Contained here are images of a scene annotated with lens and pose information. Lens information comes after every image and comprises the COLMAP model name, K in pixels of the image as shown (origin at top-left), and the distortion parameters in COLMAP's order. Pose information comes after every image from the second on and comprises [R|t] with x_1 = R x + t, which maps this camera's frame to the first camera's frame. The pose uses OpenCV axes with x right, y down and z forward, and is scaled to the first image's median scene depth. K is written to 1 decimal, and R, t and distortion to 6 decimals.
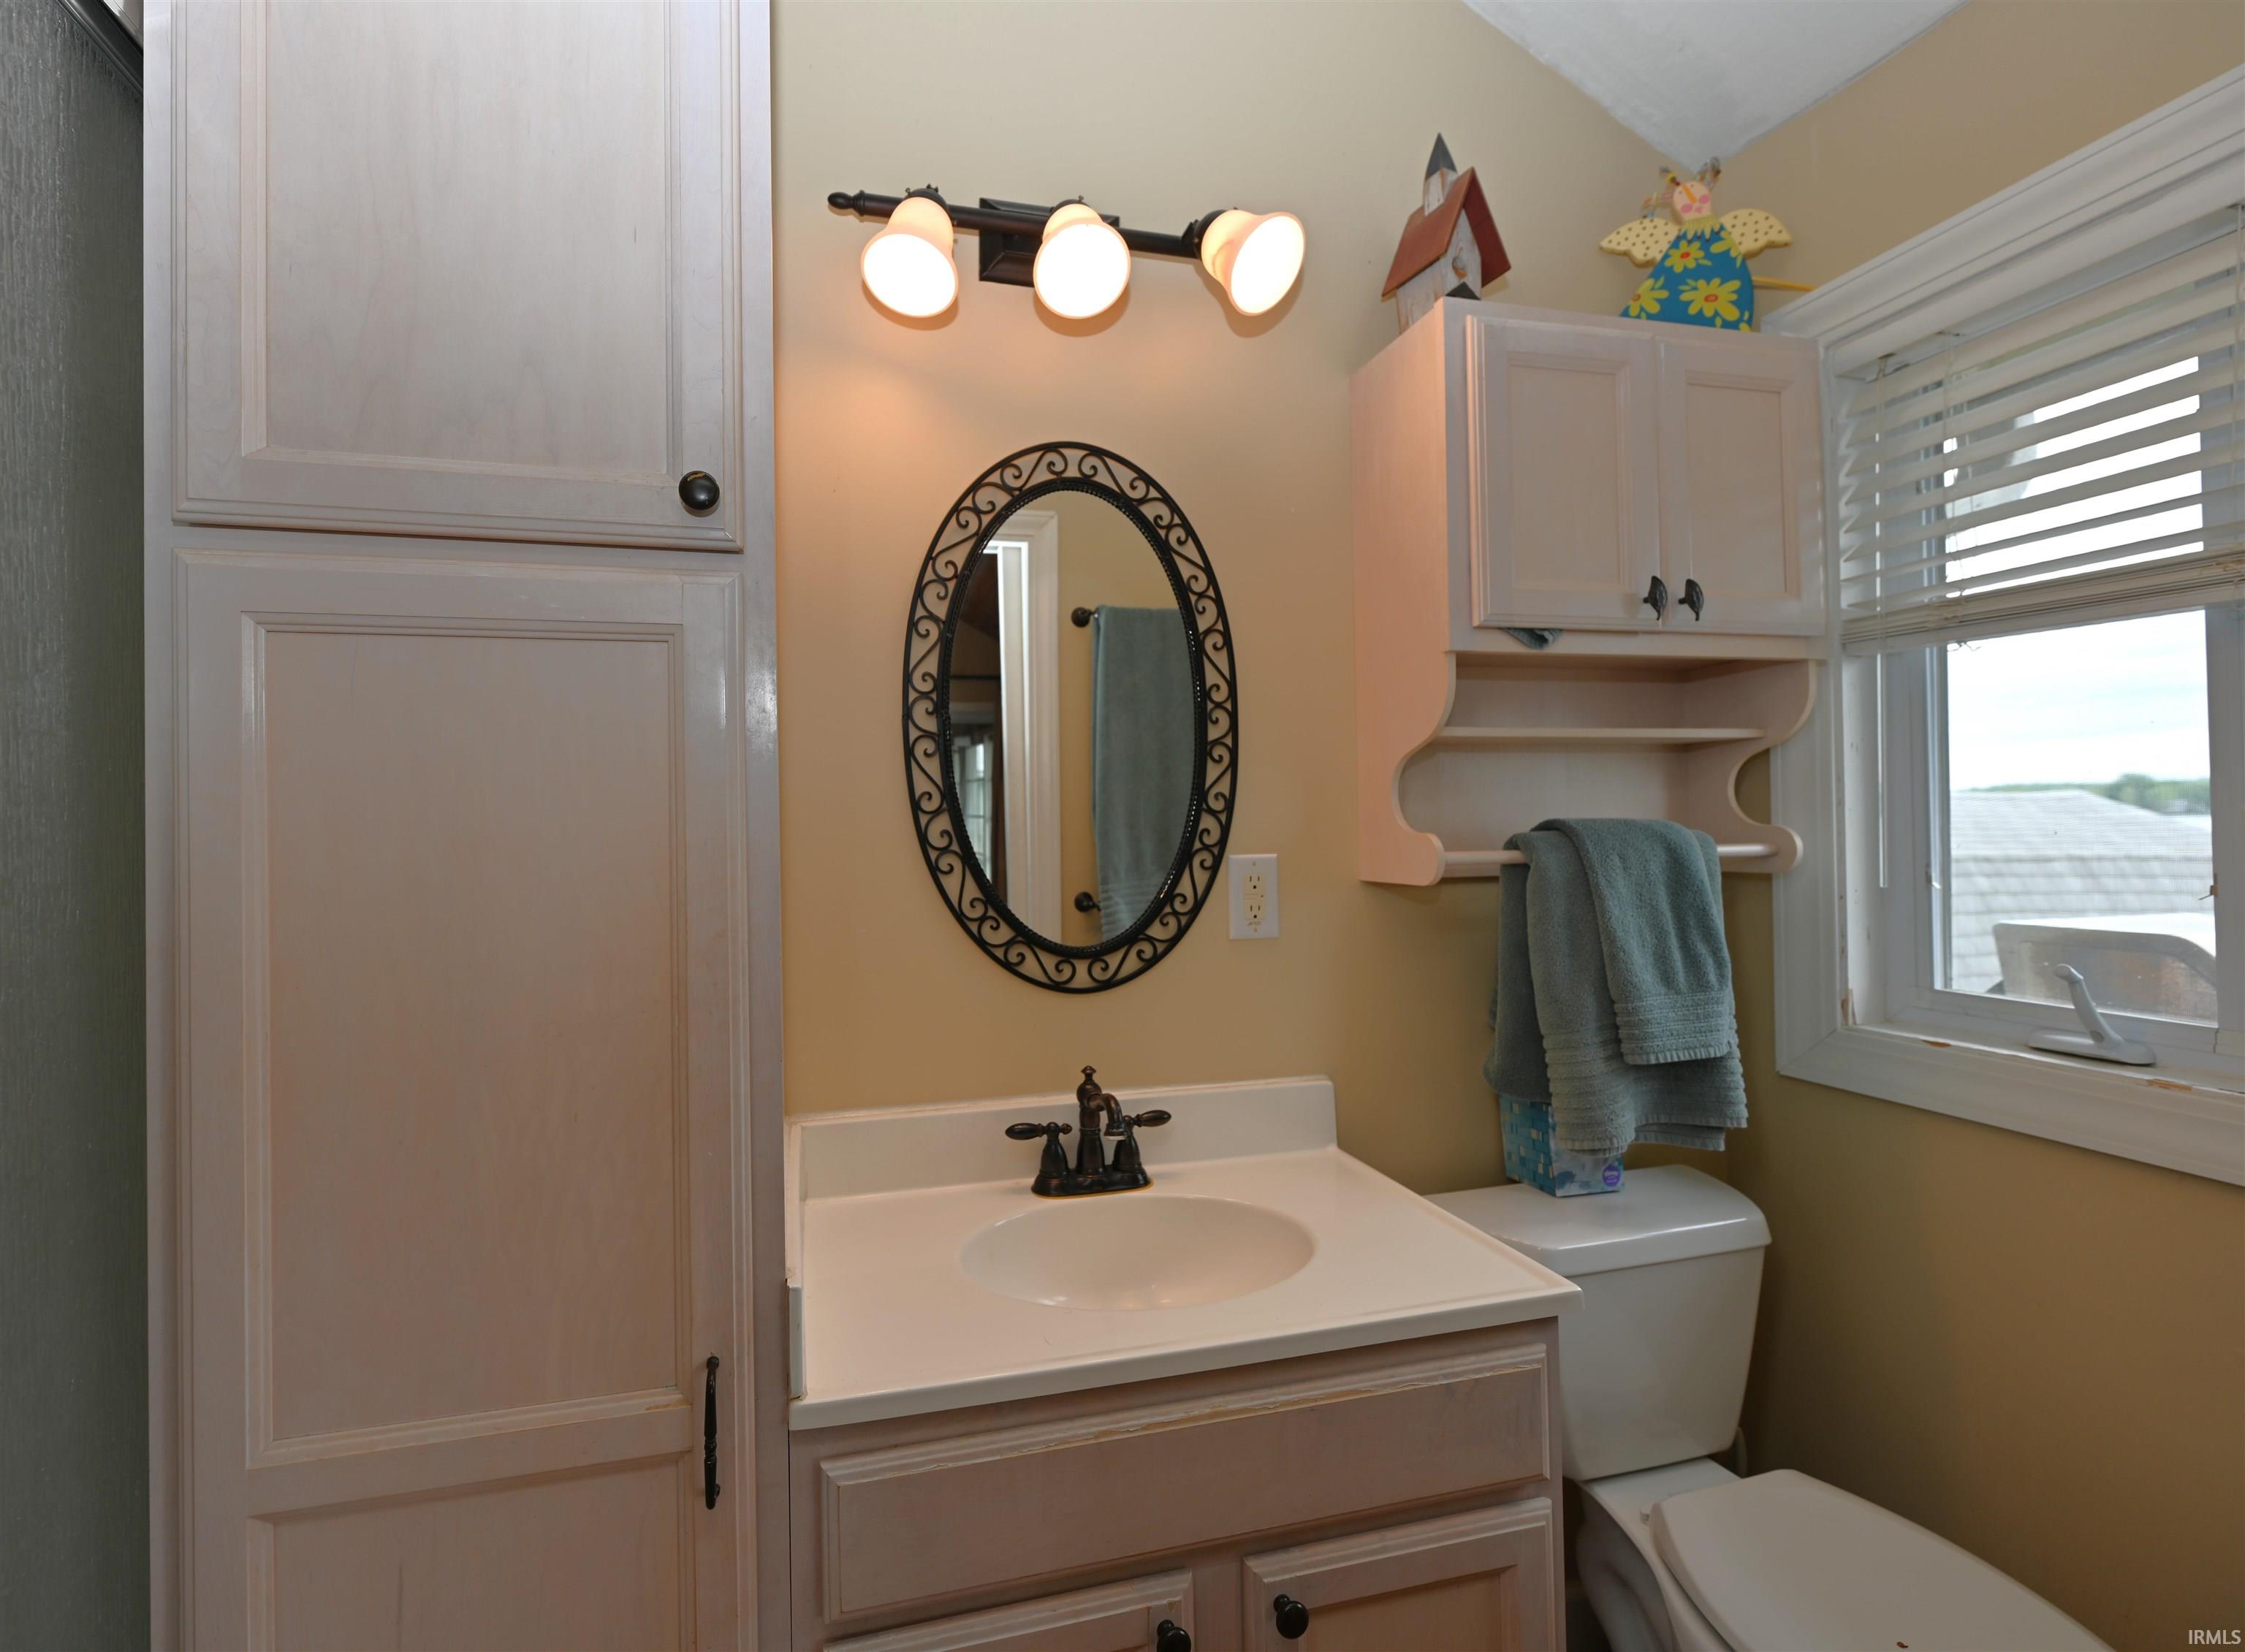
lens RADIAL K [[998.1, 0, 1033.1], [0, 998.1, 818.5], [0, 0, 1]] dist [0.000853, -0.000076]
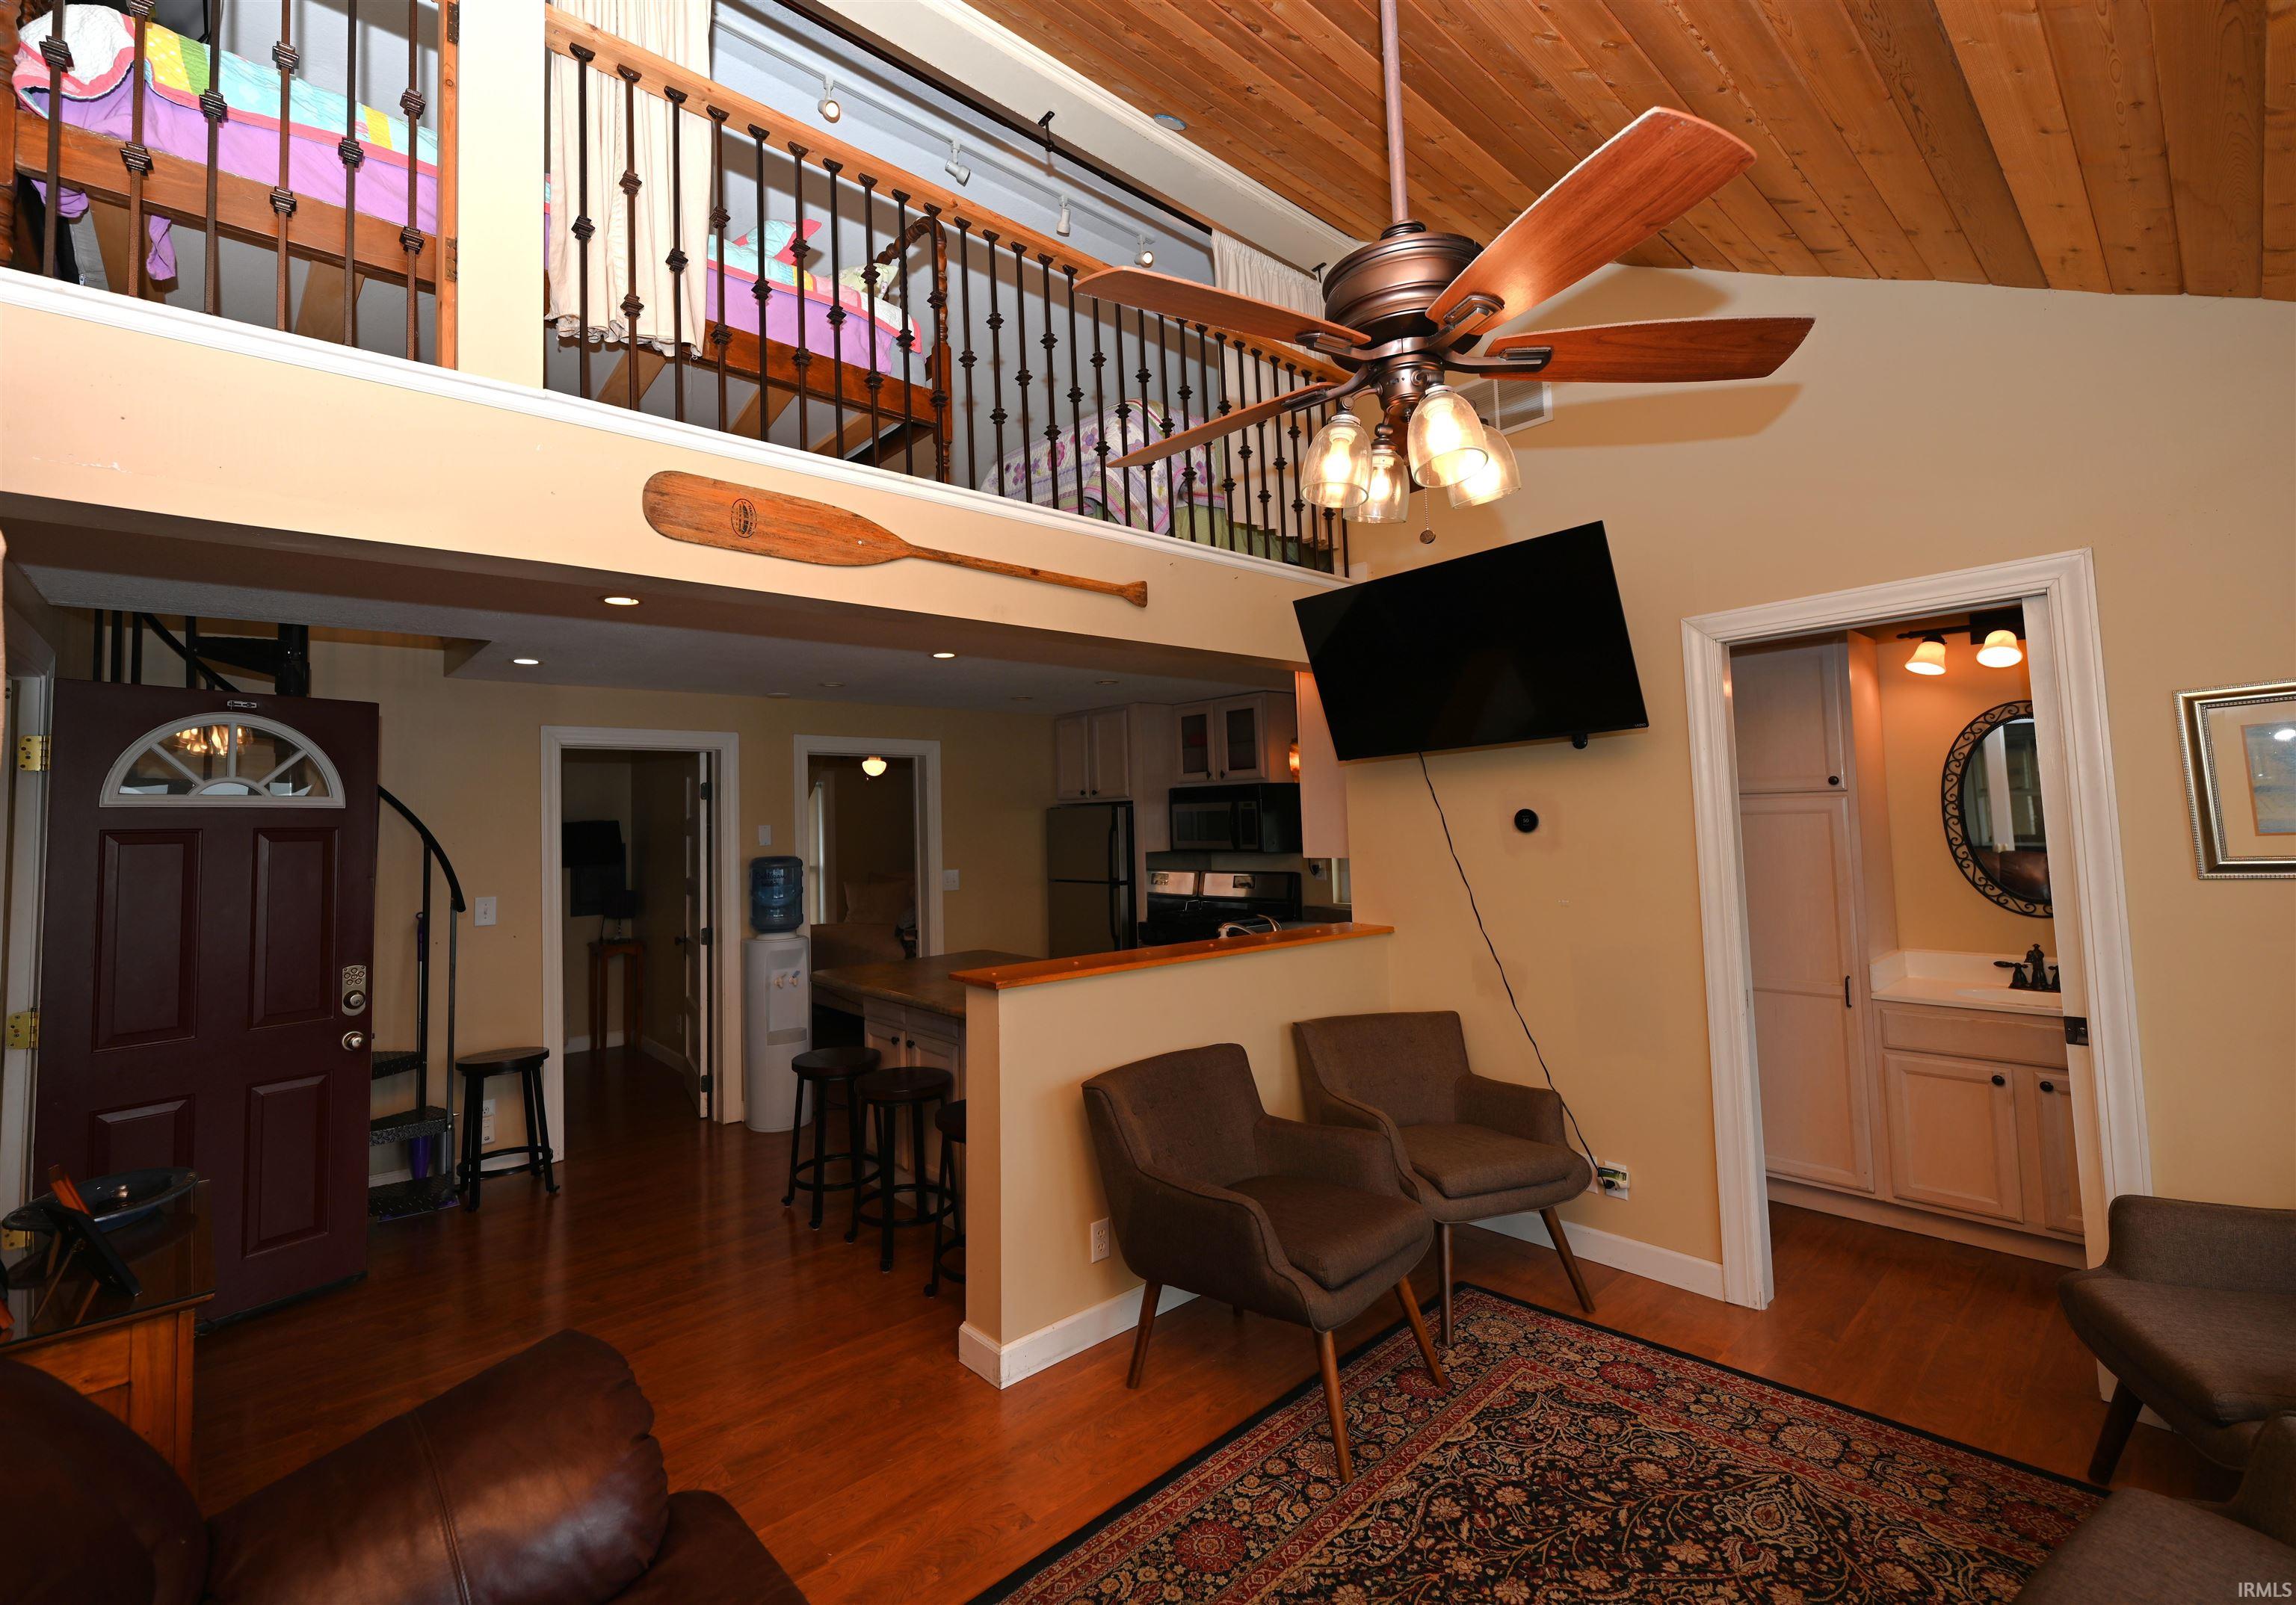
lens RADIAL K [[981.9, 0, 1104.9], [0, 981.9, 772.1], [0, 0, 1]] dist [0.000174, -0.000212]
pose [[0.457502, -0.043591, -0.888139, 1.219726], [0.033411, 0.998935, -0.031819, -0.196773], [0.888581, -0.015116, 0.458471, -2.293074]]
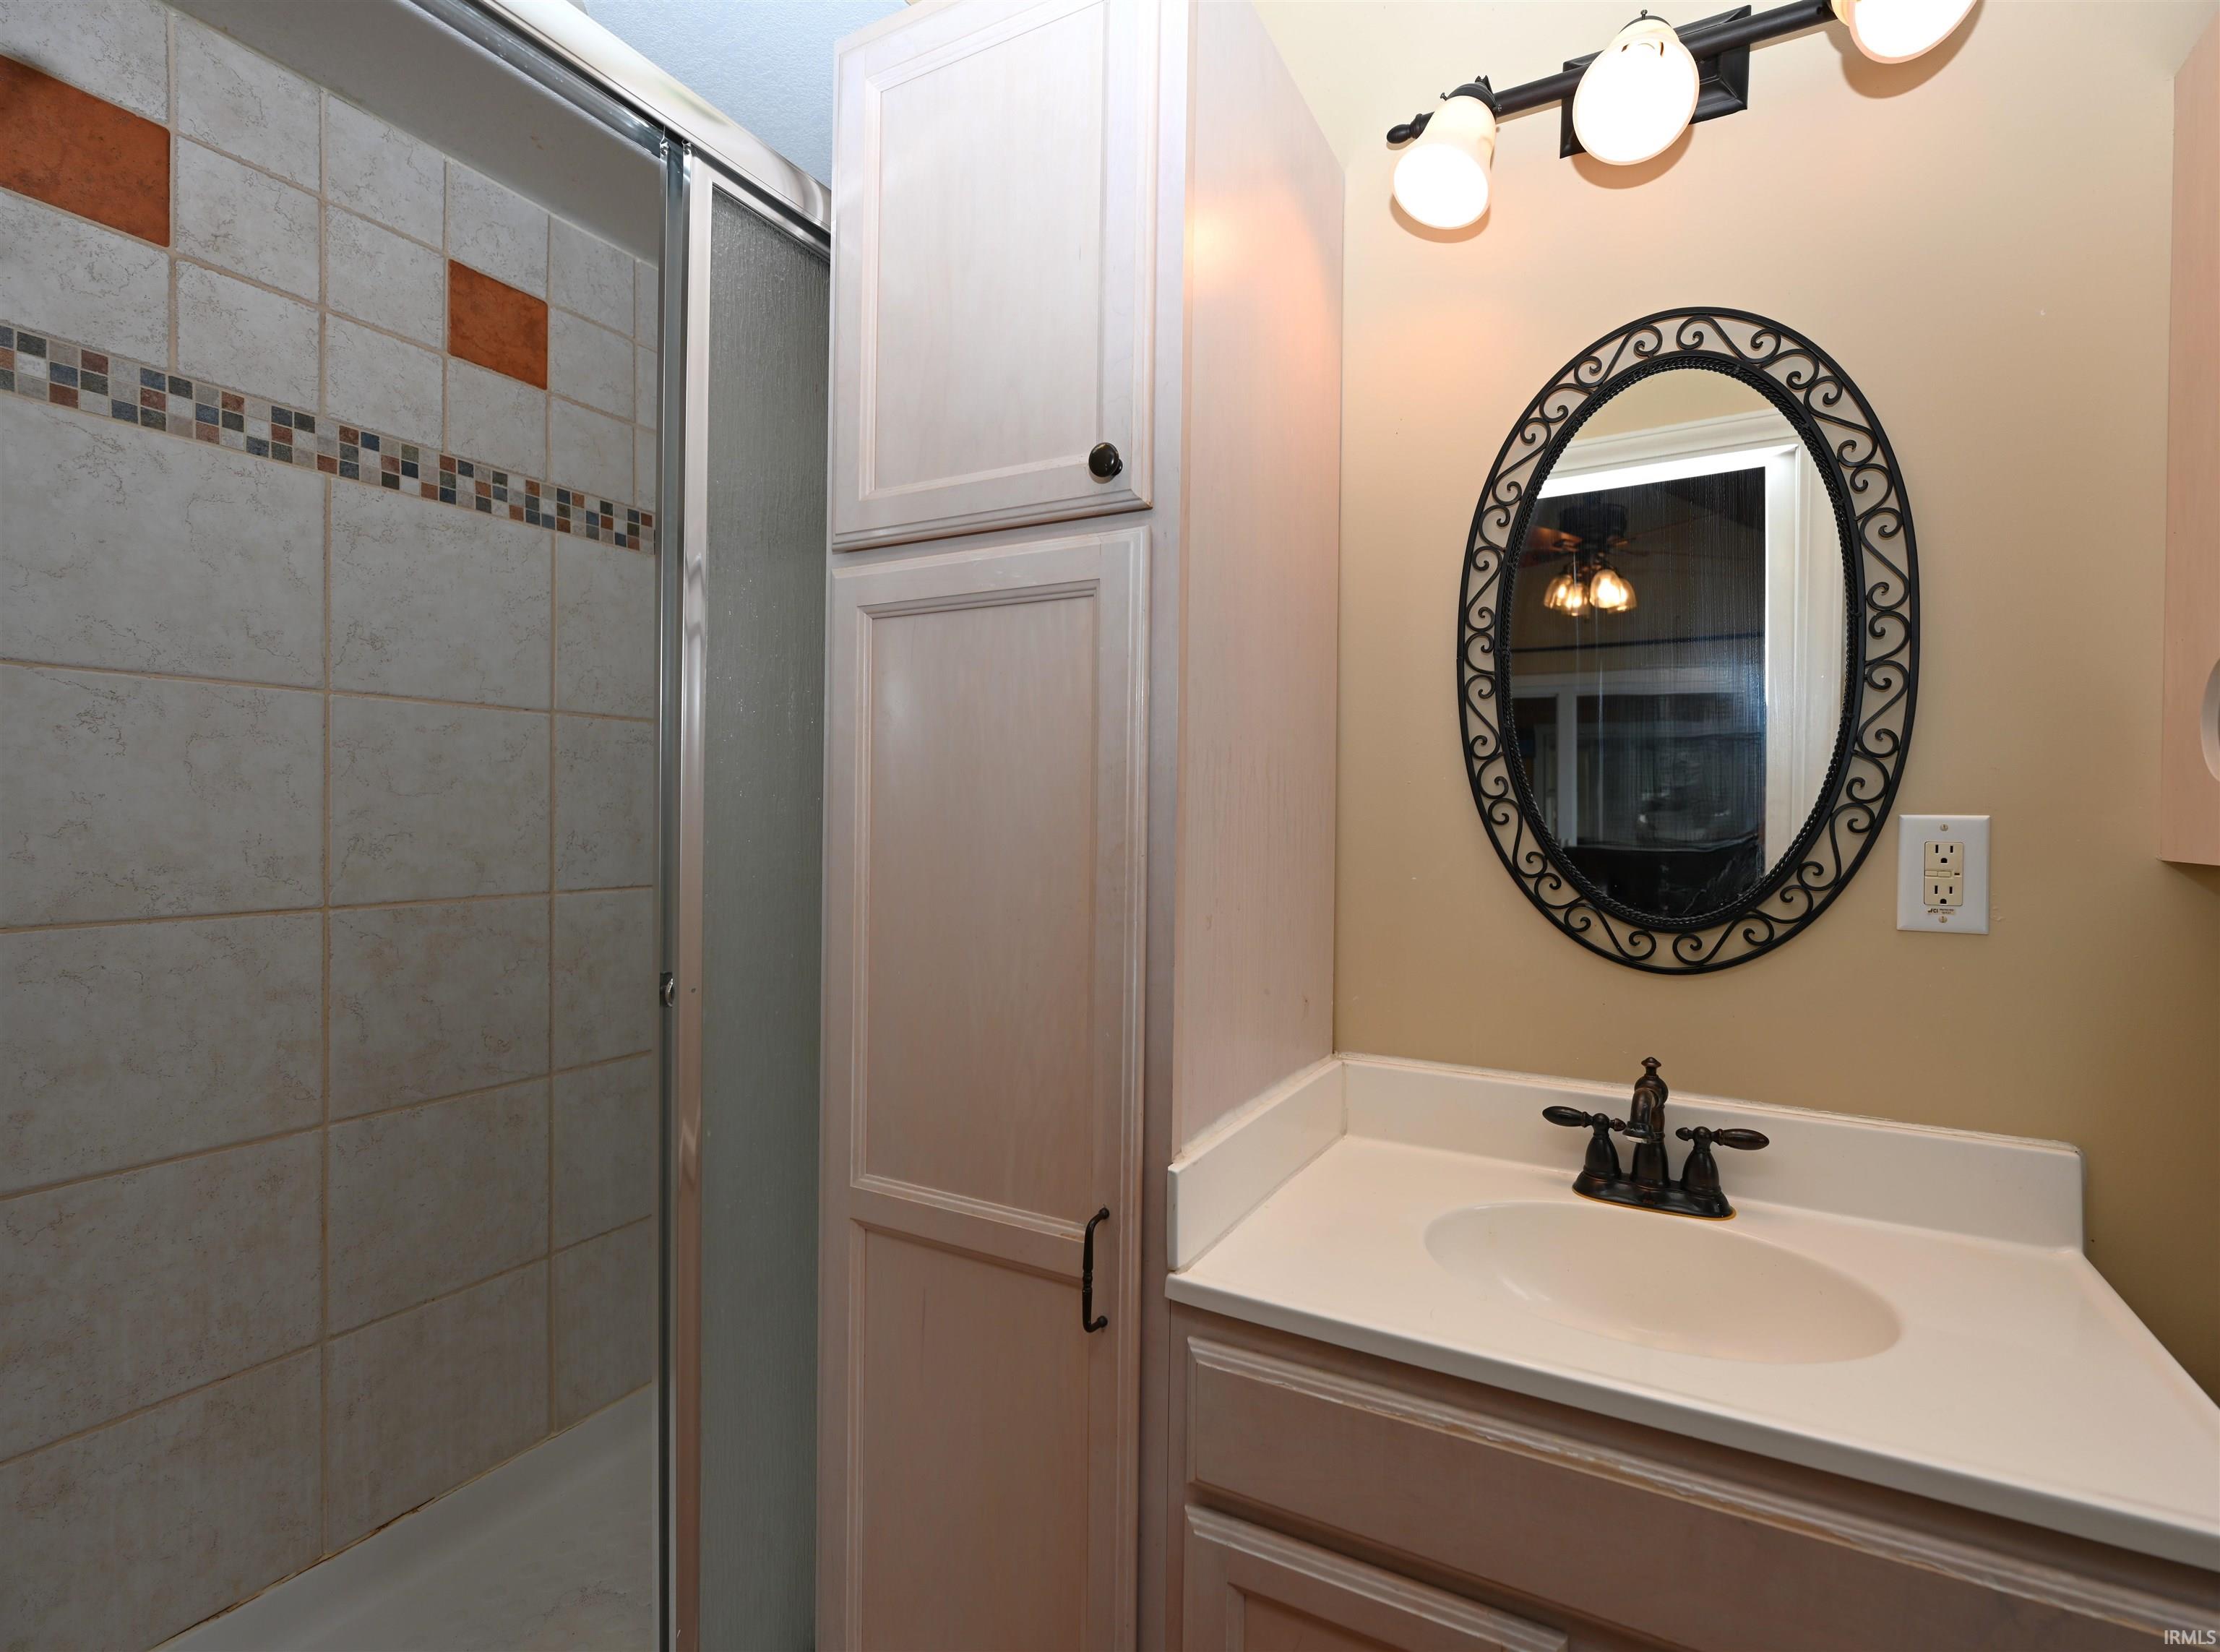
lens RADIAL K [[1009.9, 0, 1200.1], [0, 1009.9, 820.8], [0, 0, 1]] dist [0.000569, 0.000071]
pose [[0.761904, 0.028897, -0.647045, 0.305173], [-0.017391, 0.999557, 0.024162, 0.034167], [0.647456, -0.007157, 0.762069, 0.106098]]
